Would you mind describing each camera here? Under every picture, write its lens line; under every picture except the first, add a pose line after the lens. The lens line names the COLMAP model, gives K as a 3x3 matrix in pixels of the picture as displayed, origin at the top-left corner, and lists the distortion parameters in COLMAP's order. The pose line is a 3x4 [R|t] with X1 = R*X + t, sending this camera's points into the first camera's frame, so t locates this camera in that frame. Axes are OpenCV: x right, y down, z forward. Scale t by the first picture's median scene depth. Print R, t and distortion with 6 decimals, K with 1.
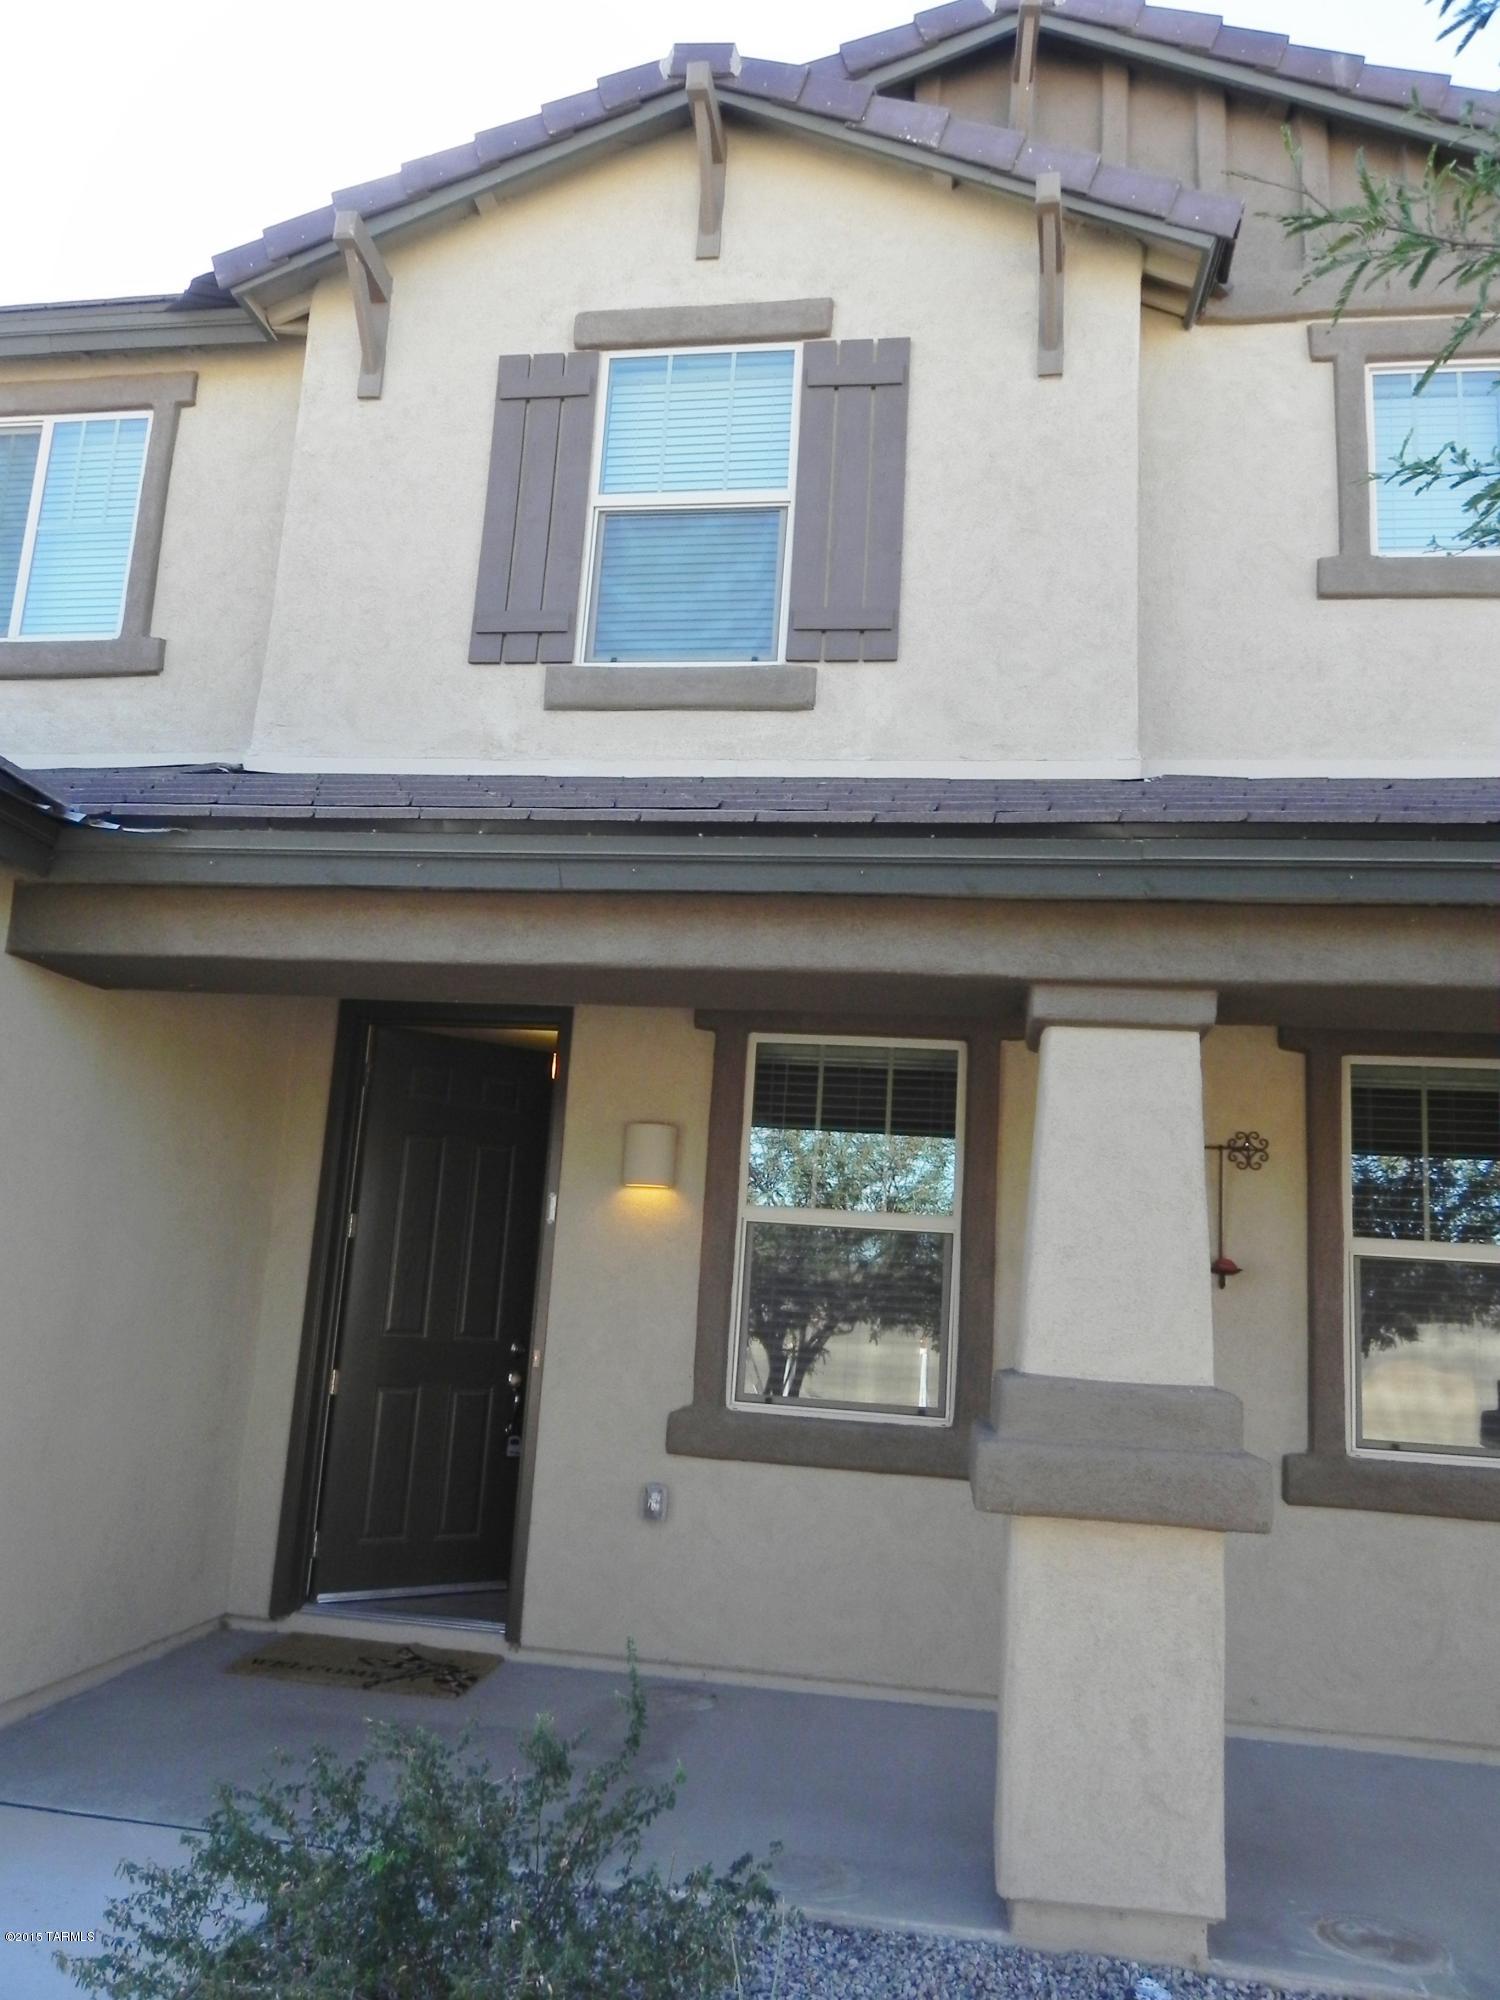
lens RADIAL K [[1501.8, 0, 750.0], [0, 1501.8, 1000.0], [0, 0, 1]] dist [-0.010075, 0.006344]
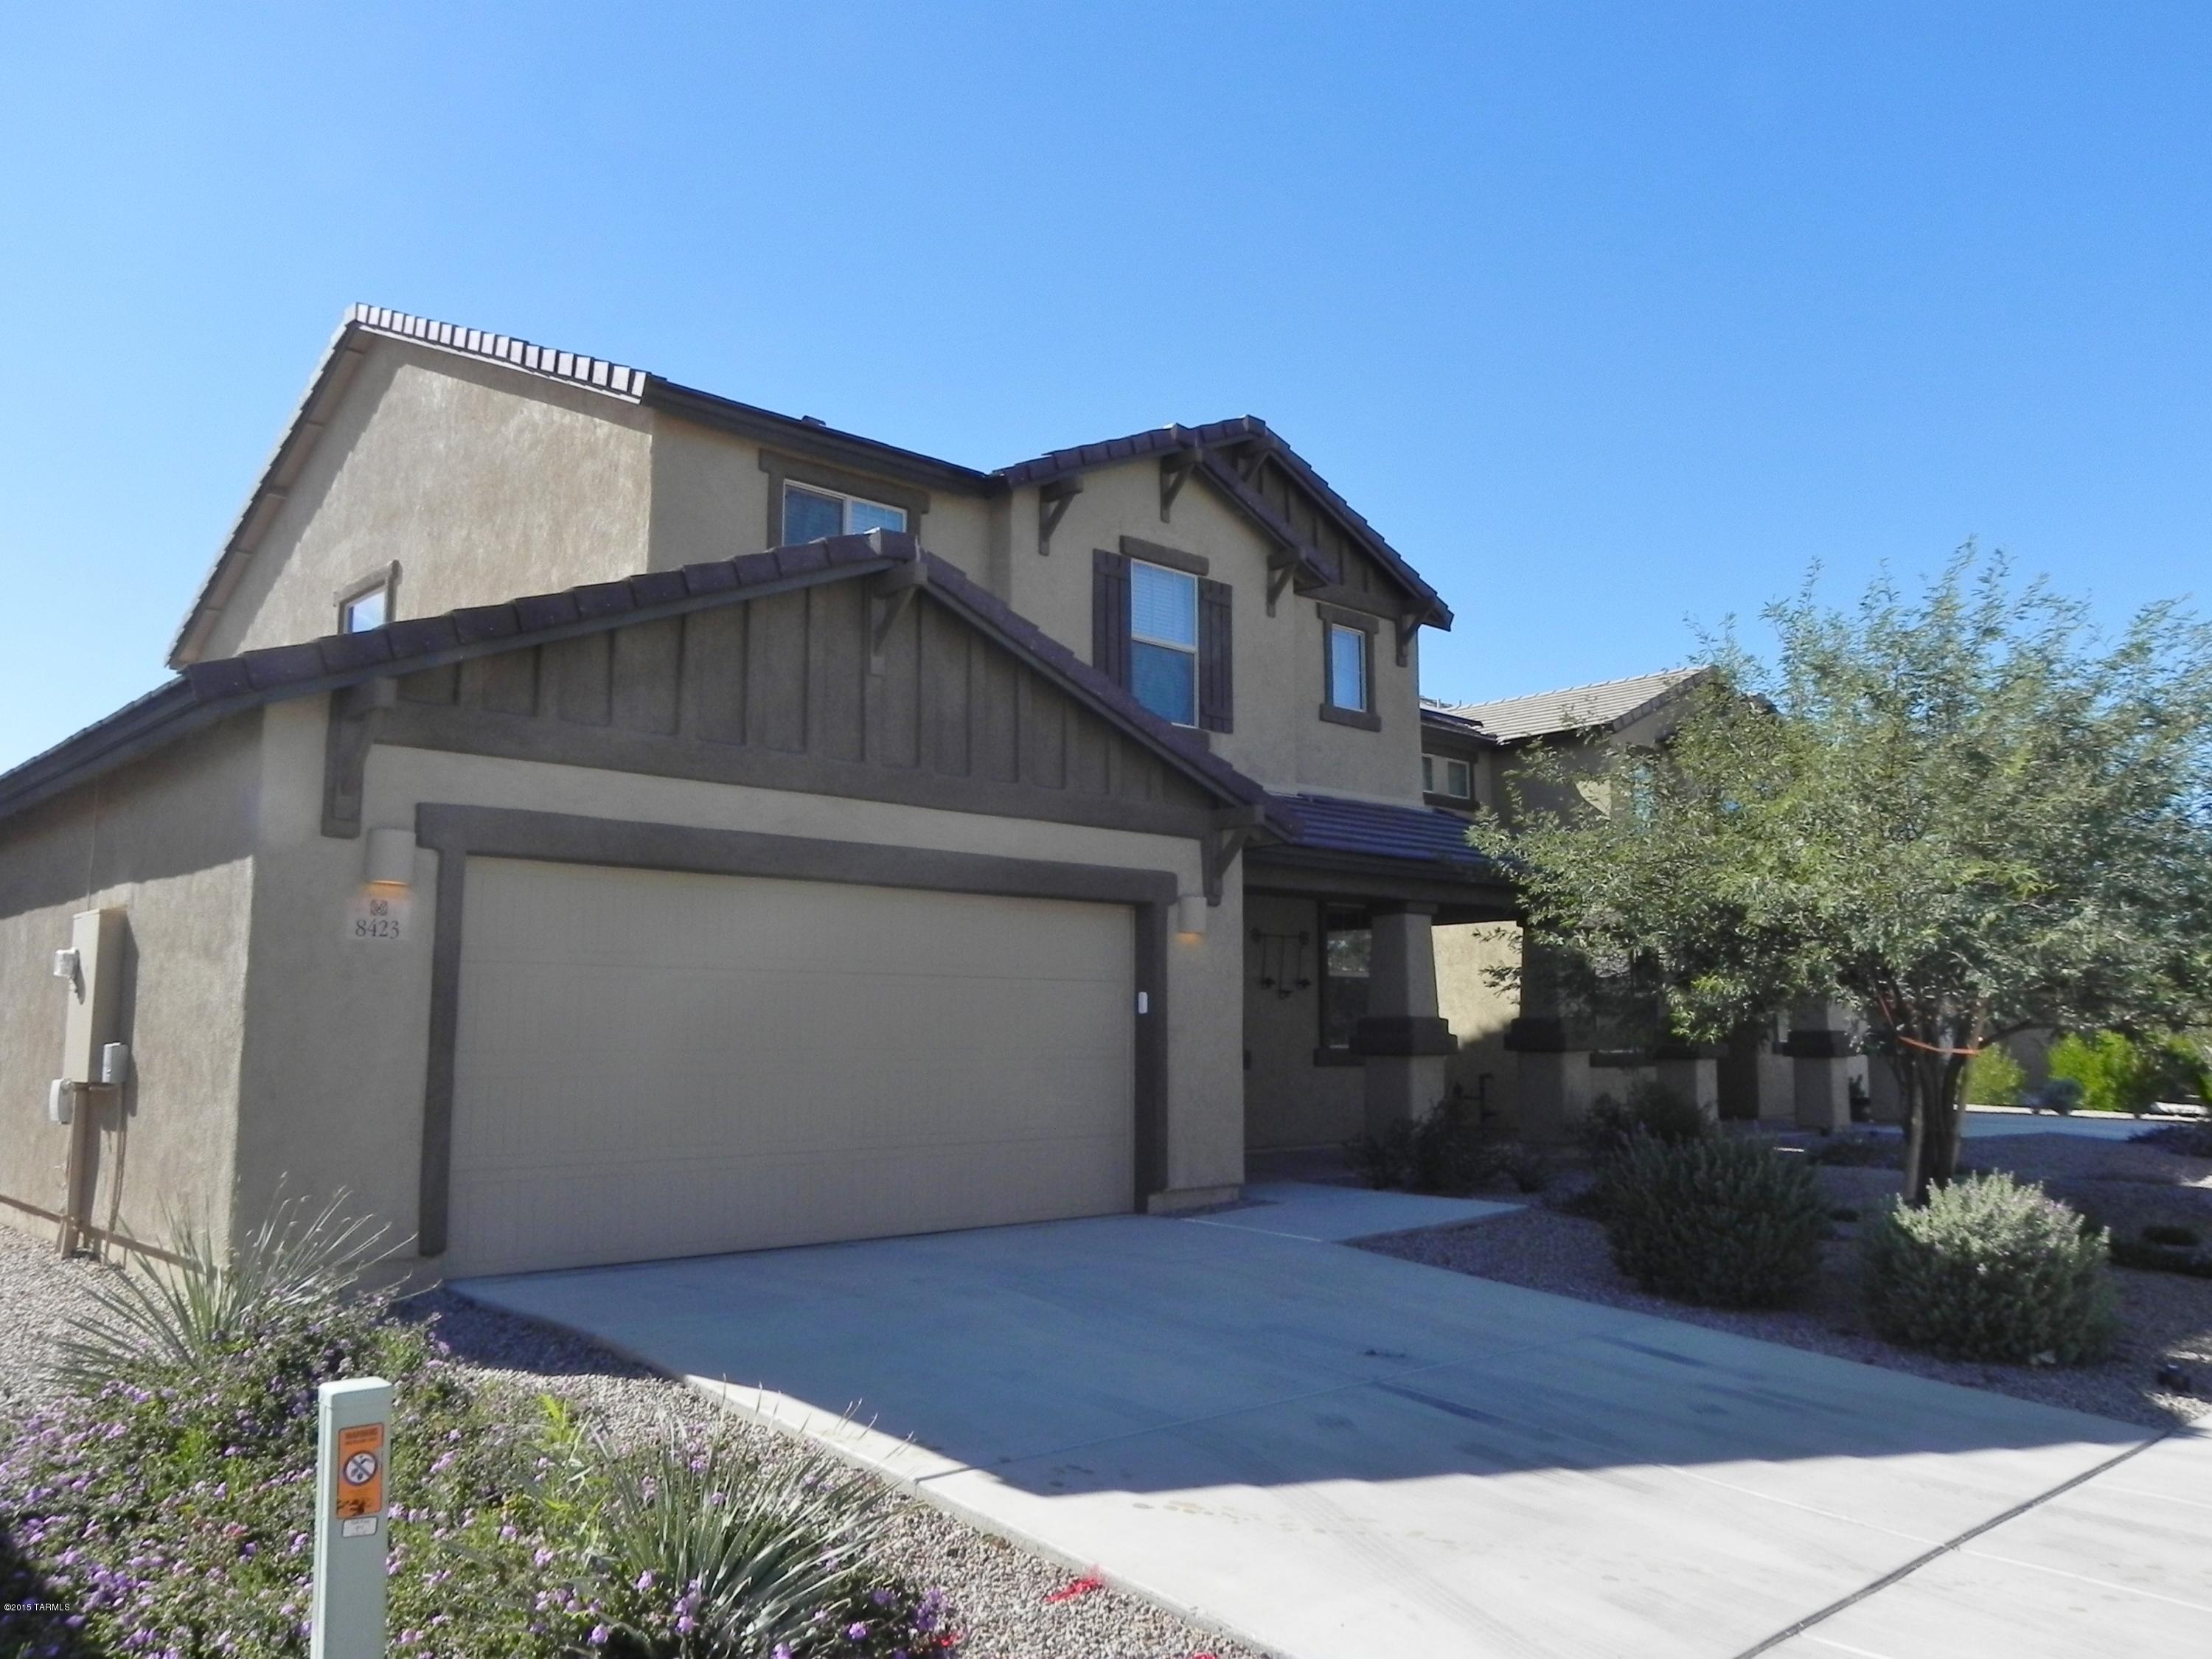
lens RADIAL K [[1661.0, 0, 1106.0], [0, 1661.0, 829.5], [0, 0, 1]] dist [-0.010075, 0.006344]
pose [[0.612544, 0.039942, 0.789427, -2.007771], [-0.114619, 0.992655, 0.038712, -0.148551], [-0.782082, -0.114197, 0.612623, -0.448976]]
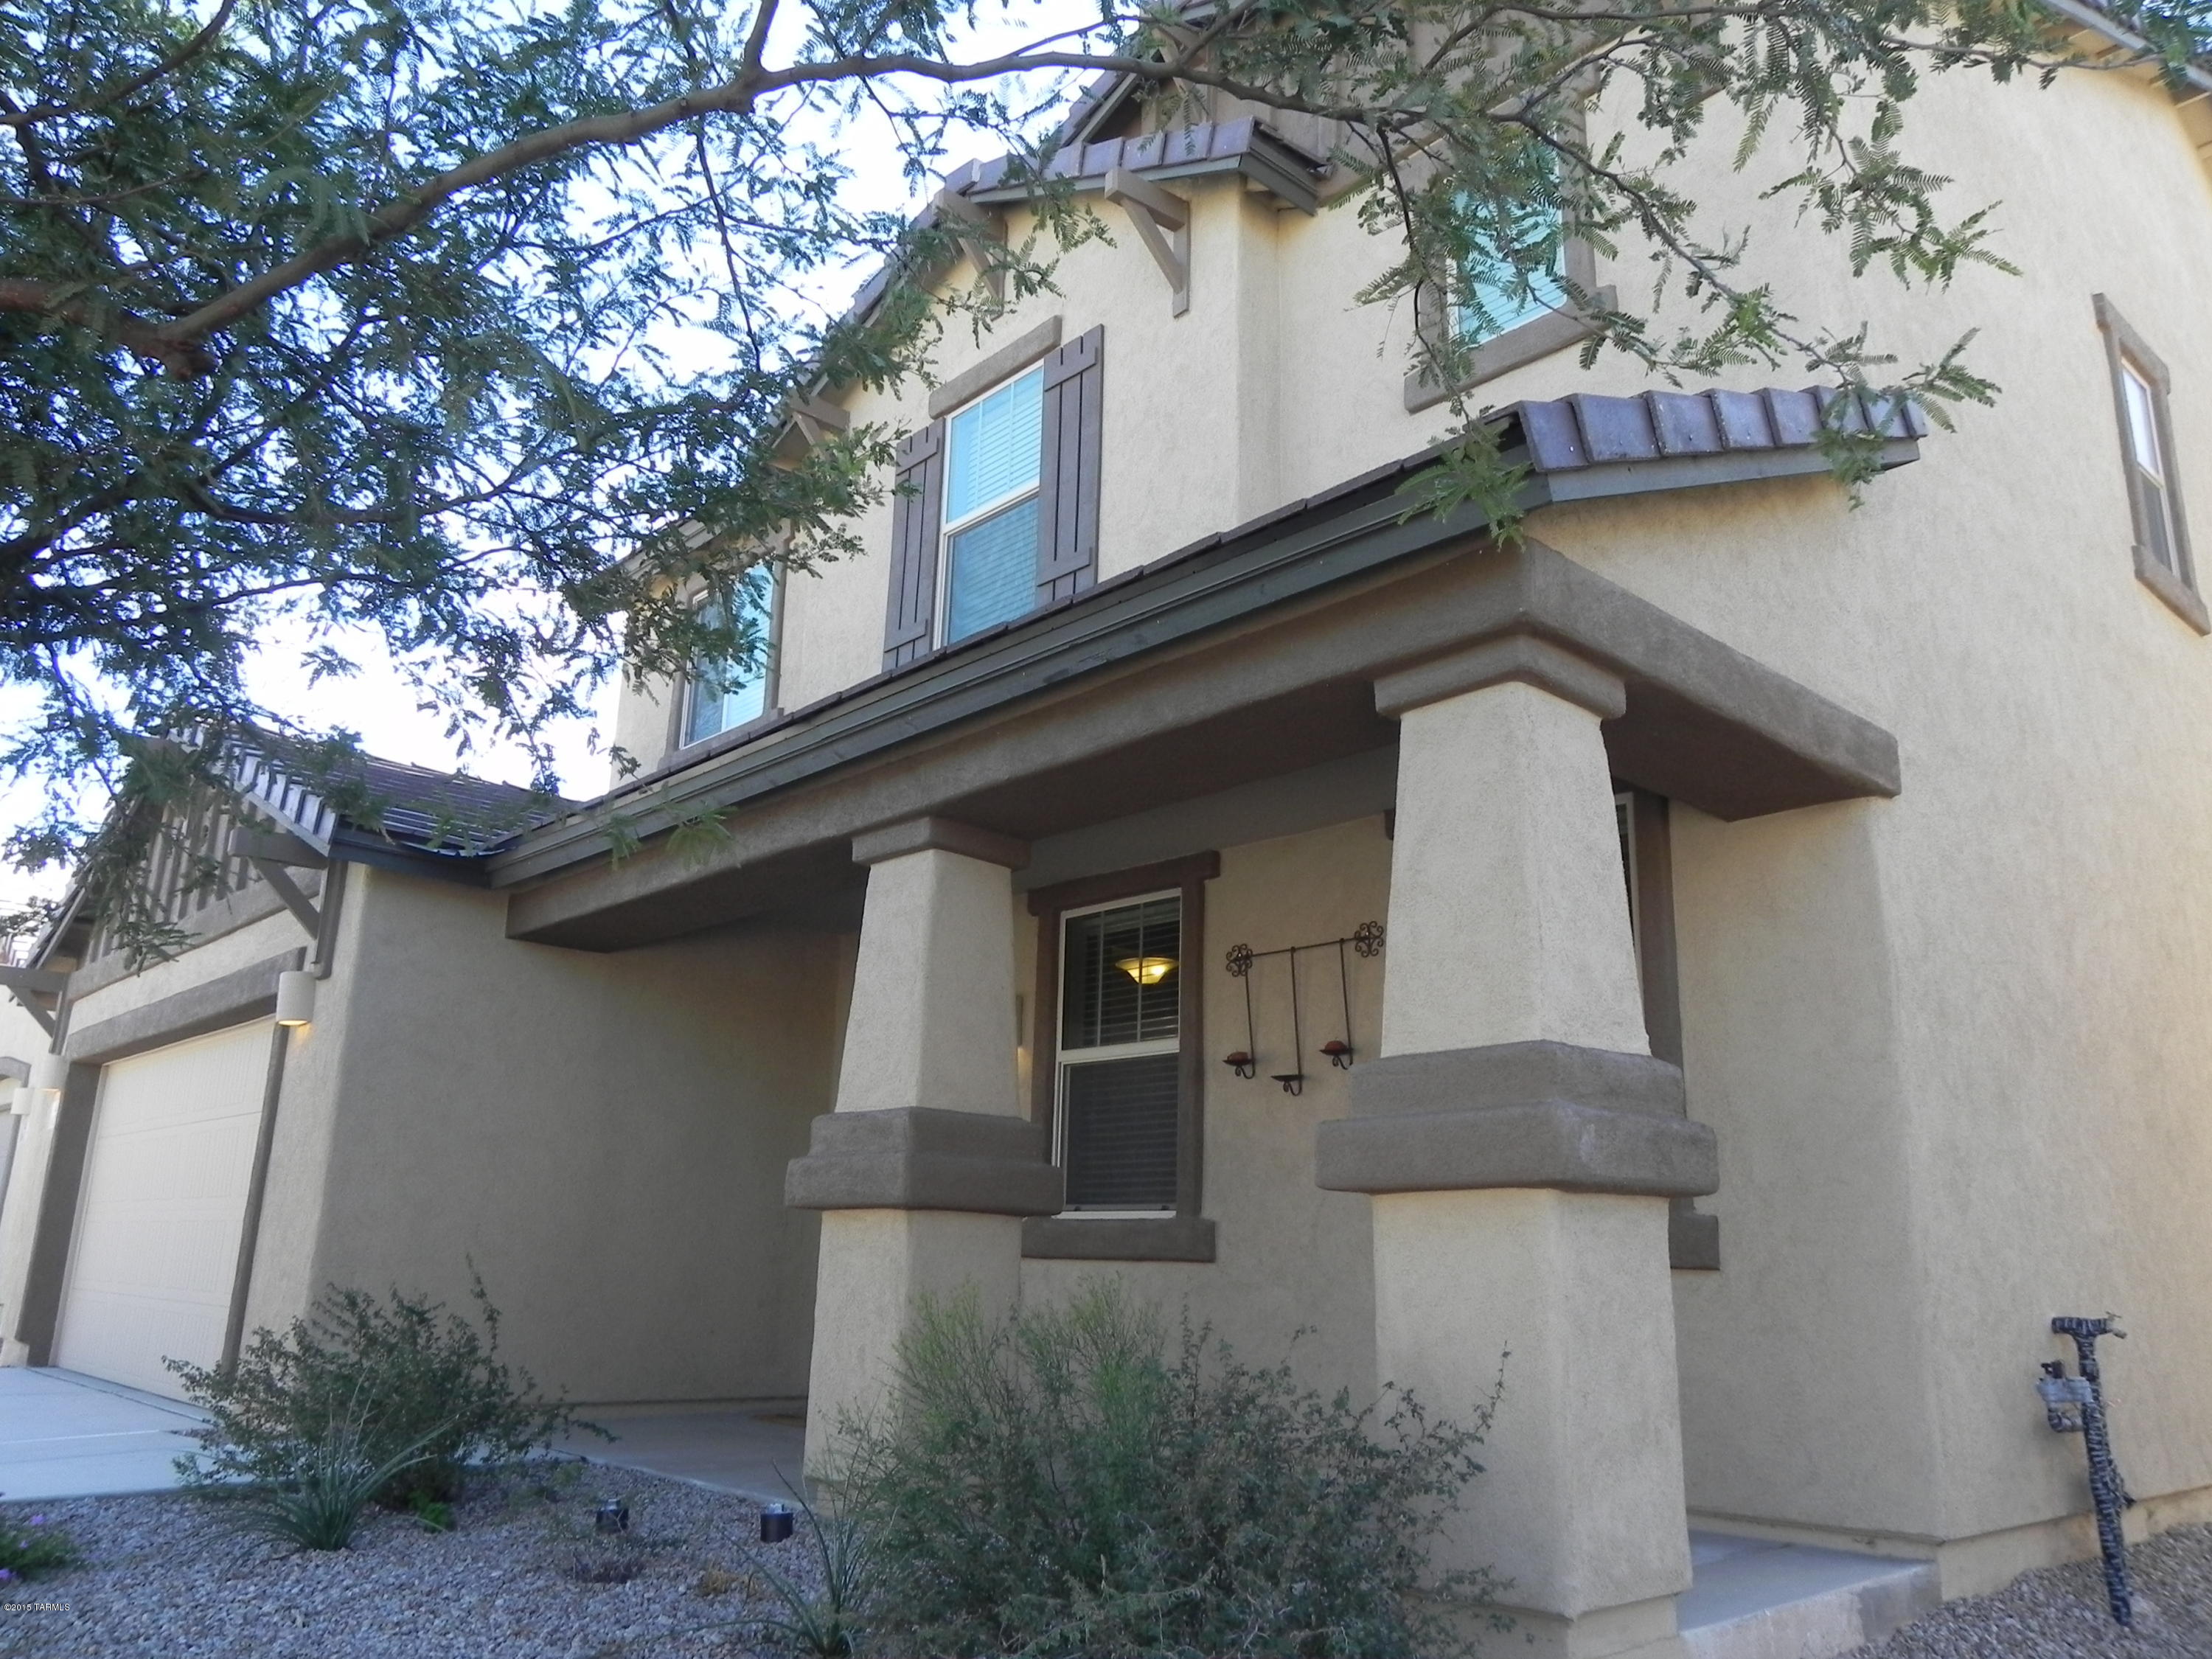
lens RADIAL K [[1661.0, 0, 1106.0], [0, 1661.0, 829.5], [0, 0, 1]] dist [-0.010075, 0.006344]
pose [[0.782995, -0.201488, -0.588491, 0.819404], [0.144848, 0.979137, -0.142515, 0.150896], [0.604928, 0.026347, 0.795844, -0.054639]]
